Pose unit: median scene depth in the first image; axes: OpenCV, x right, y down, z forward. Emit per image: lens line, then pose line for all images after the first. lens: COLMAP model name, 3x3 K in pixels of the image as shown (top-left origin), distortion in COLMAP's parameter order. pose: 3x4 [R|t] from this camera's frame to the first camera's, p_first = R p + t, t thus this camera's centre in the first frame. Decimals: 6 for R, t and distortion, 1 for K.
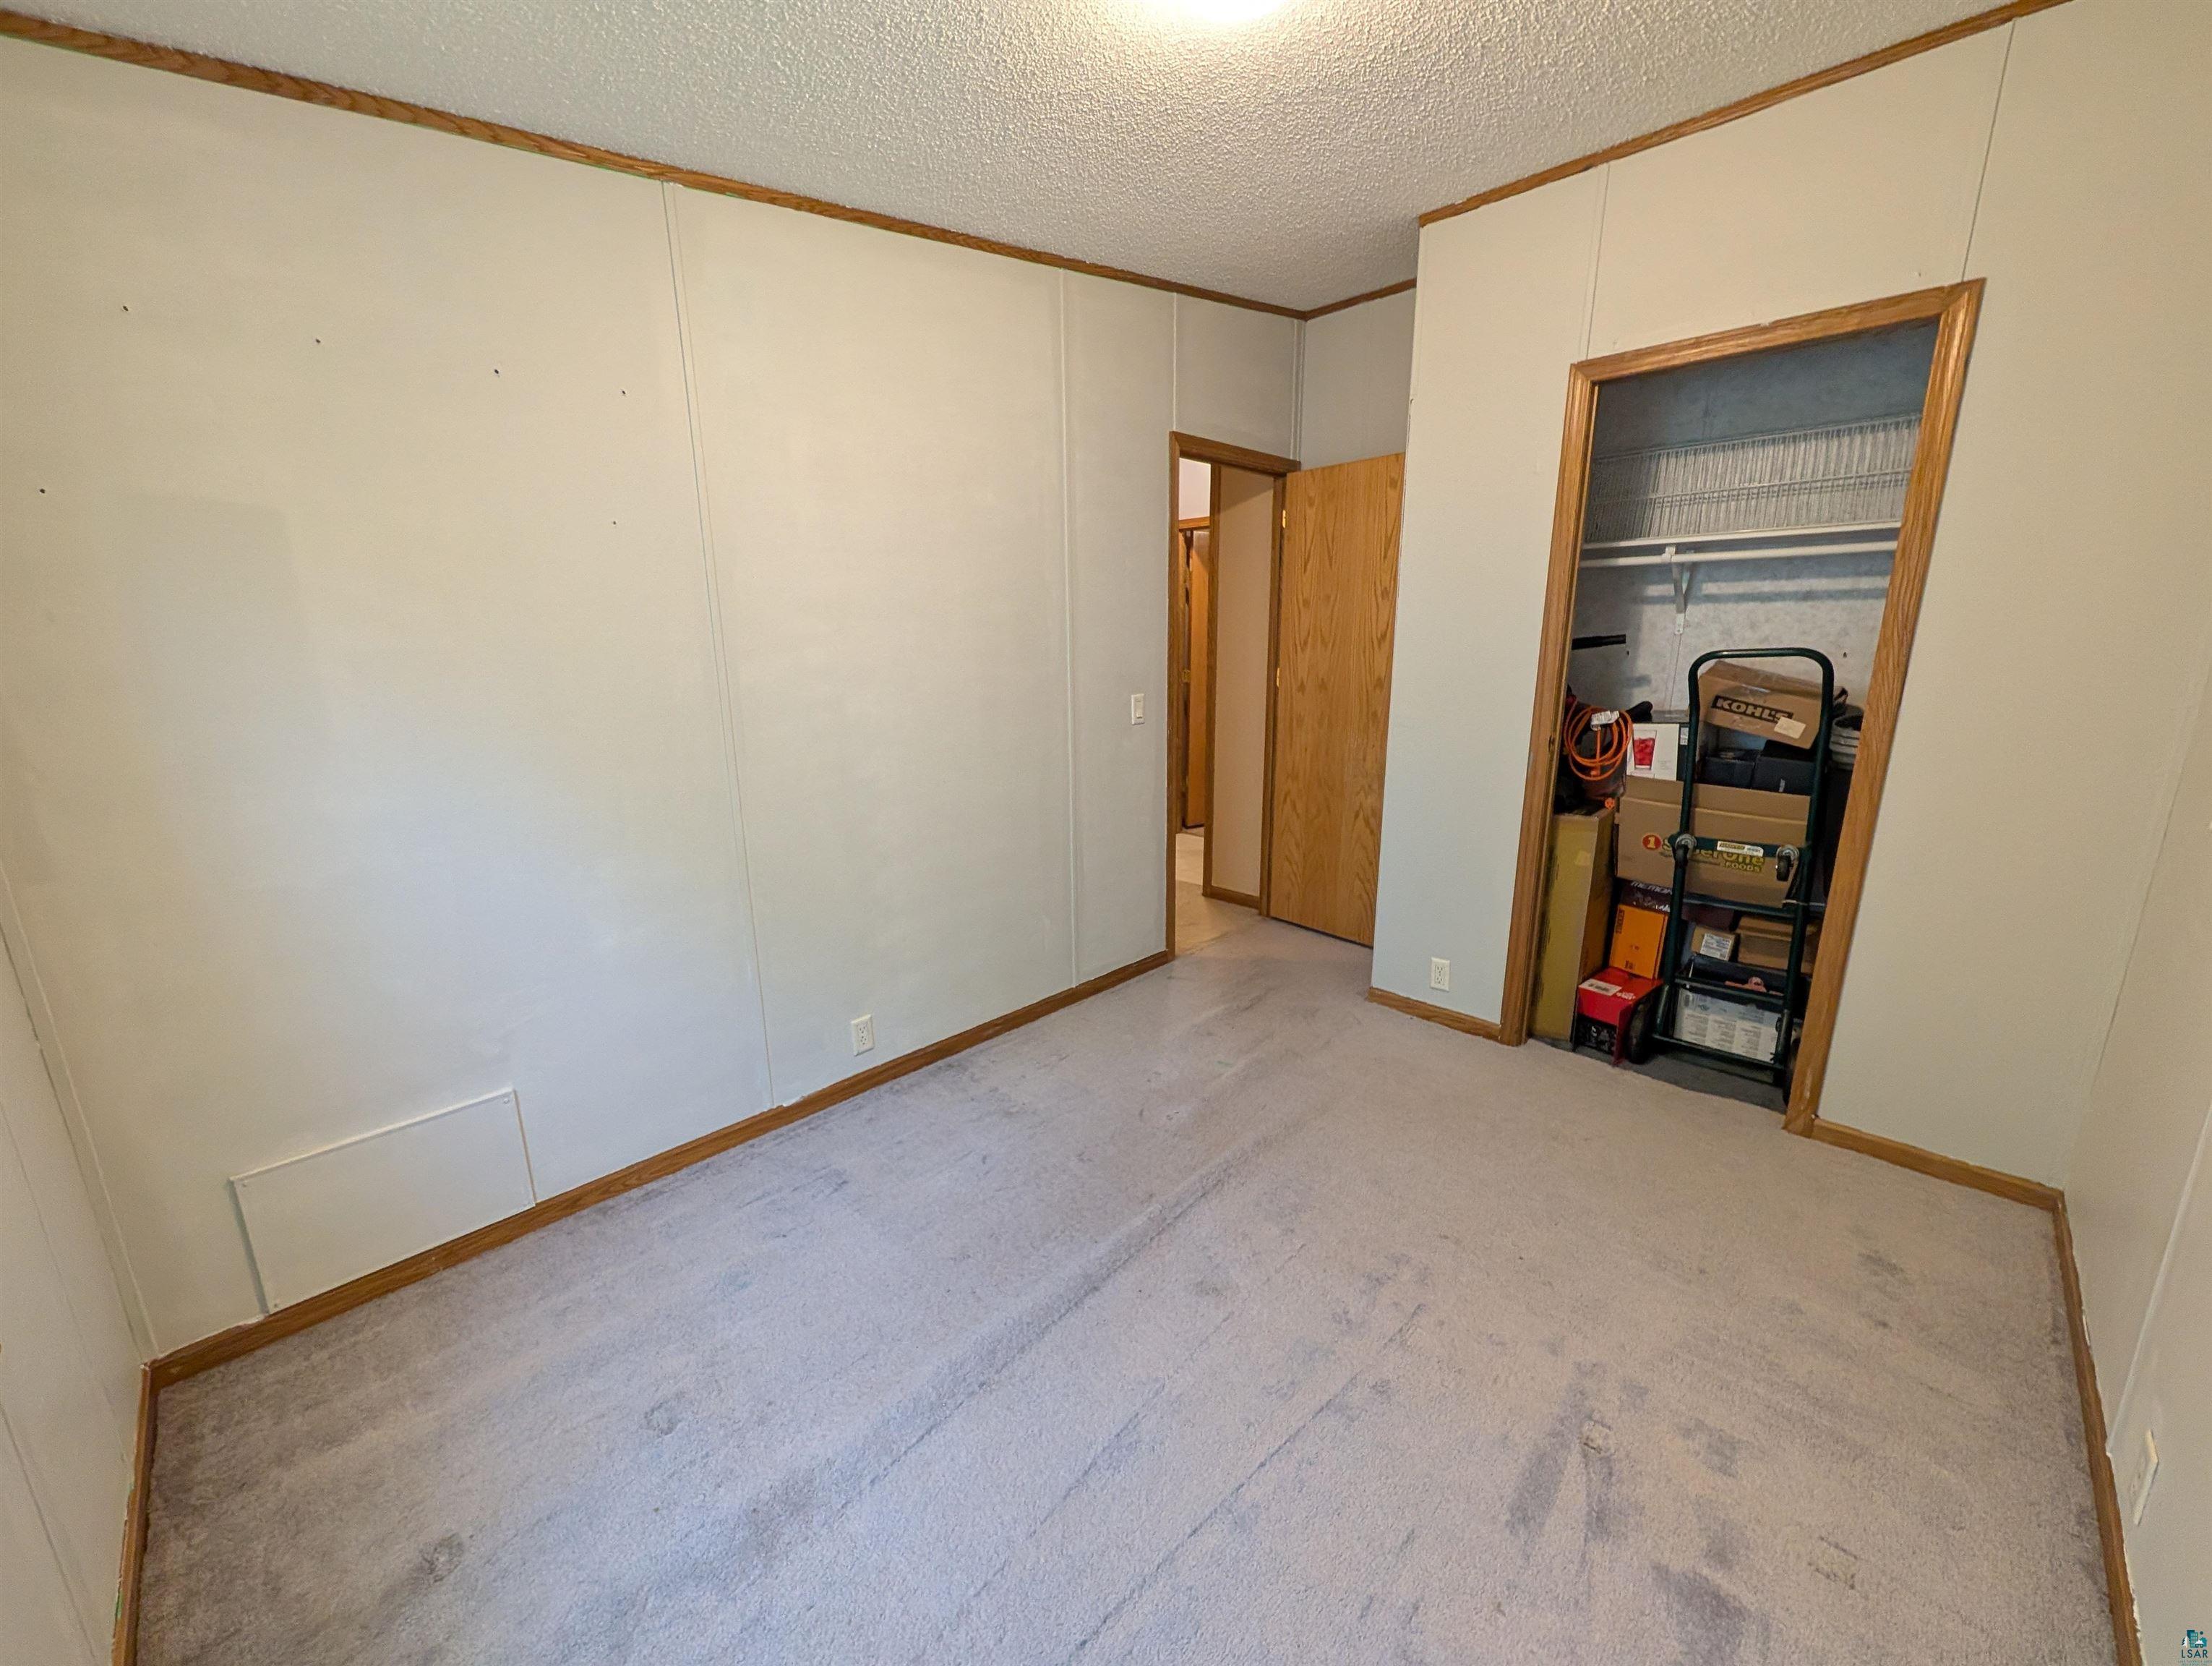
lens RADIAL K [[858.1, 0, 1087.6], [0, 858.1, 836.6], [0, 0, 1]] dist [0.002078, -0.000153]
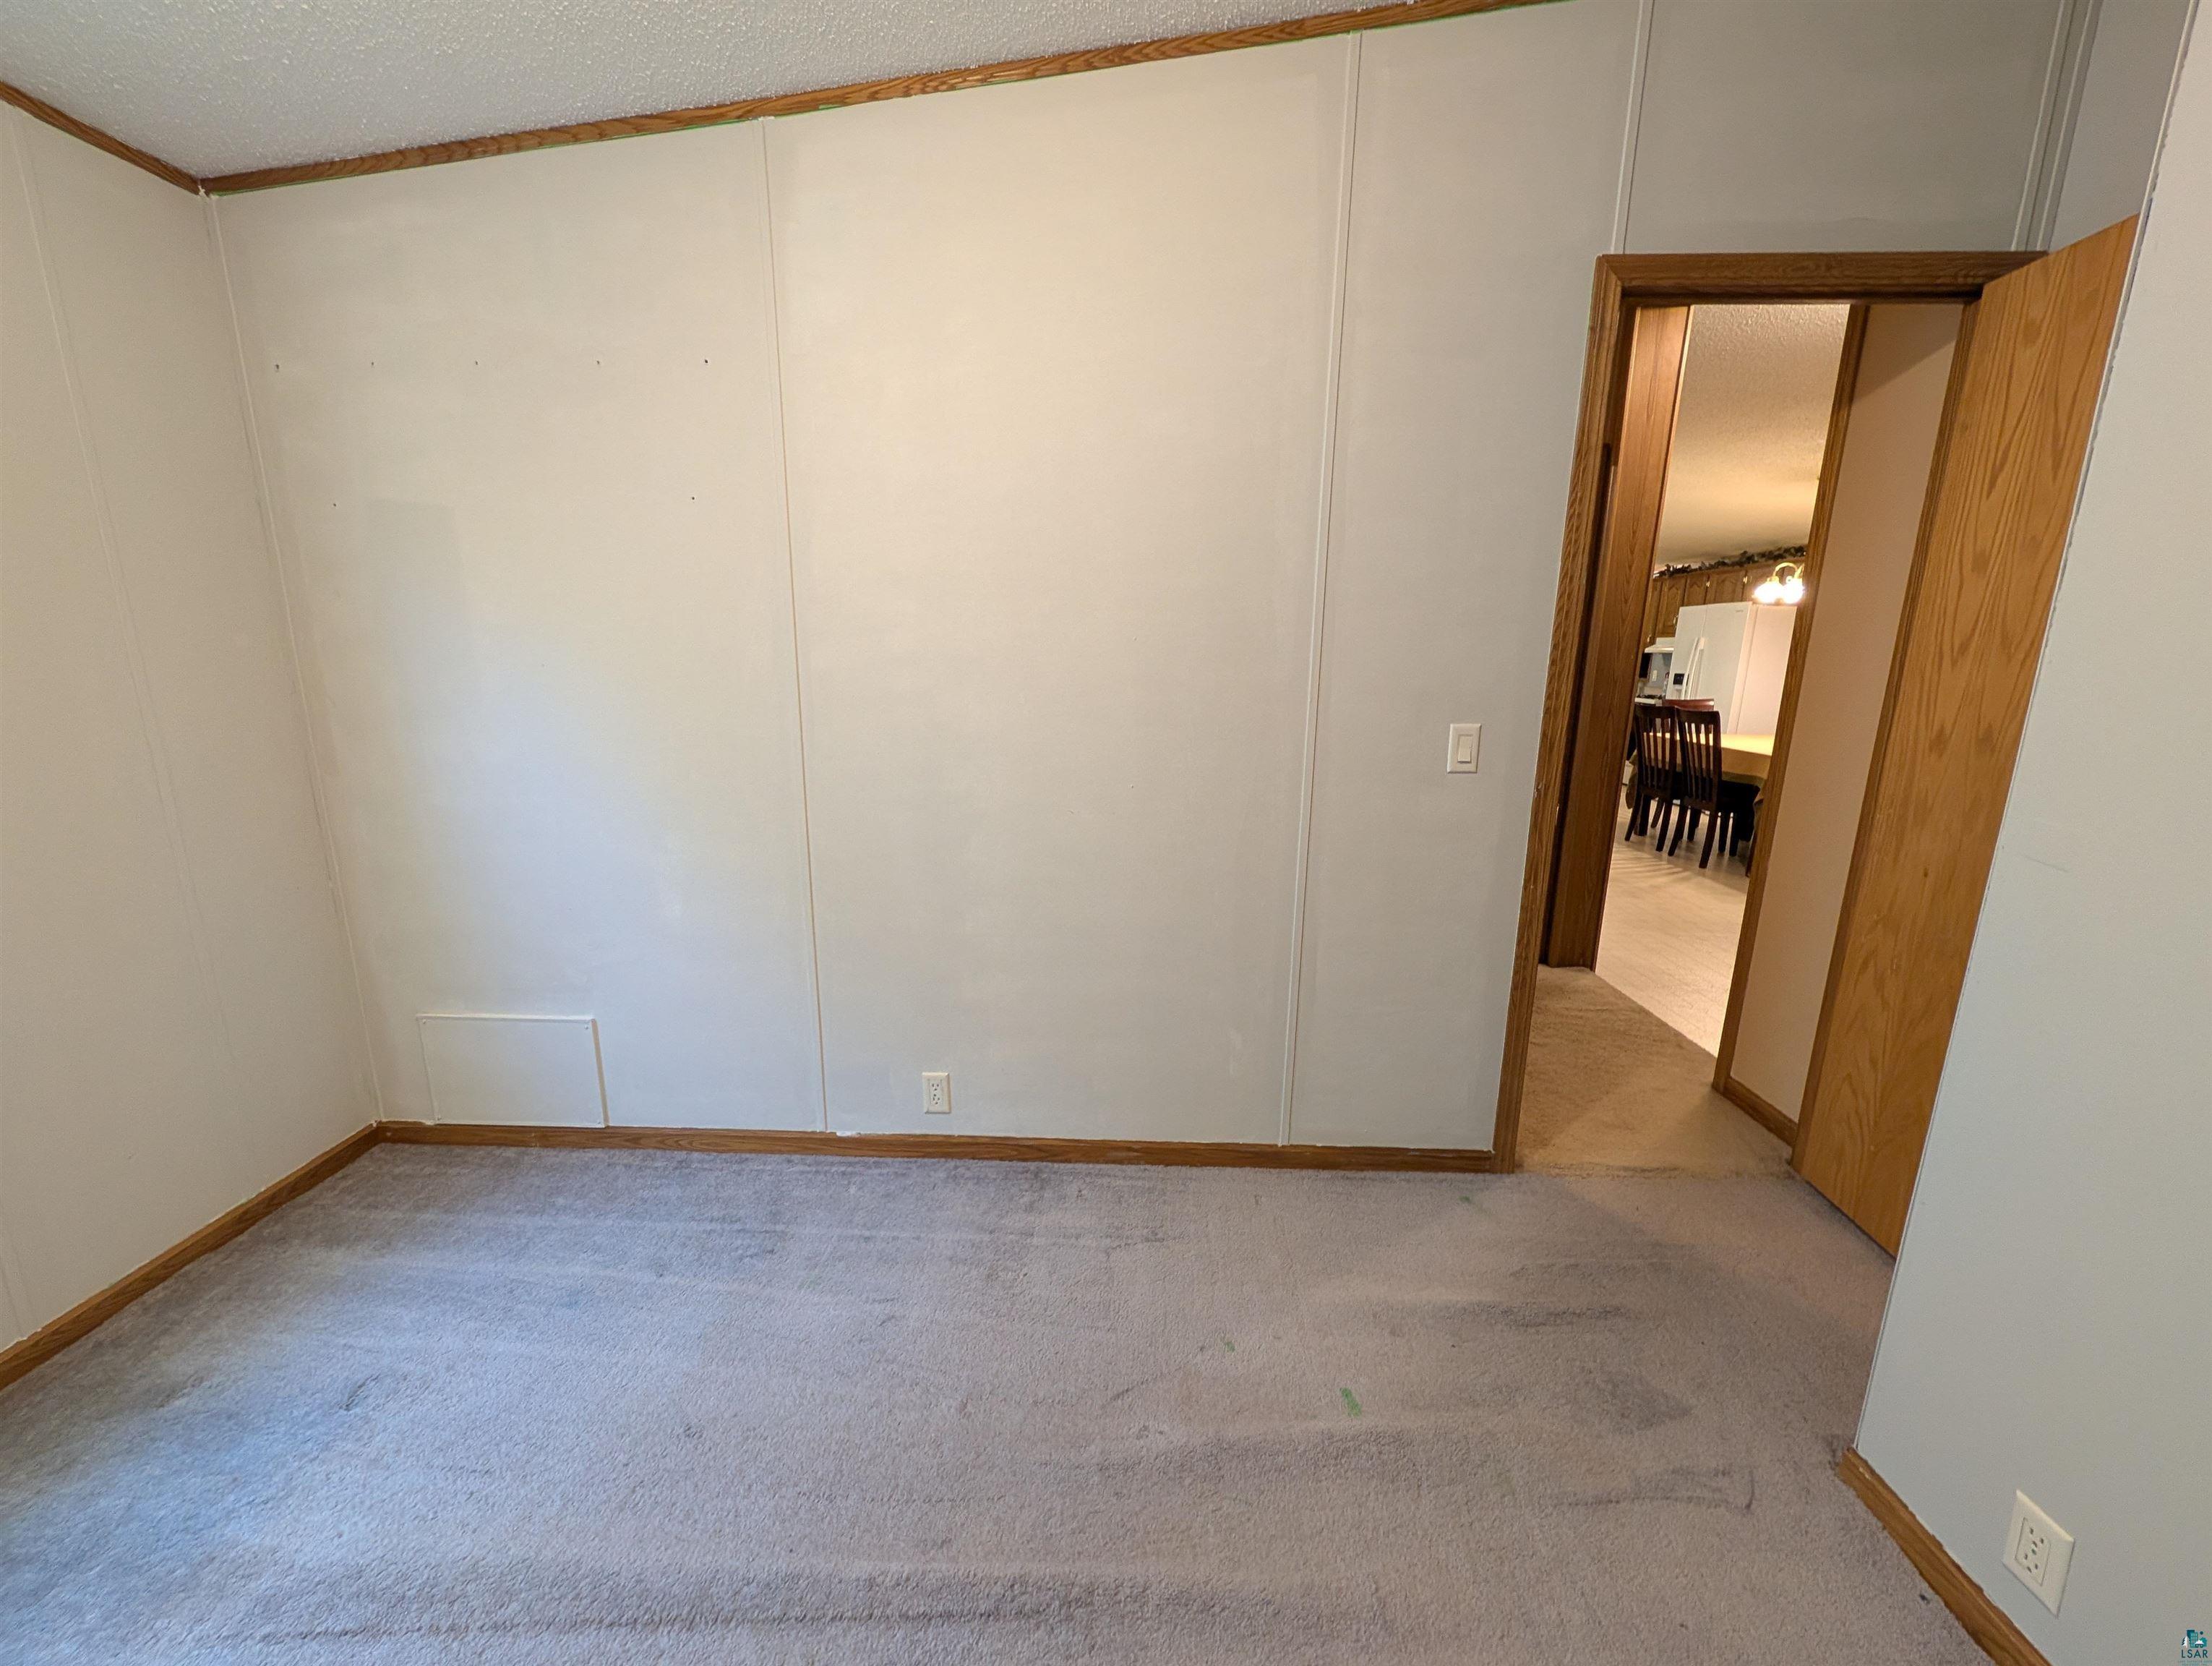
lens RADIAL K [[858.7, 0, 1107.3], [0, 858.7, 828.6], [0, 0, 1]] dist [0.002703, -0.000321]
pose [[0.682176, 0.173665, -0.710265, 0.373840], [-0.182985, 0.981023, 0.064118, -0.098827], [0.707921, 0.086229, 0.701008, 0.466087]]
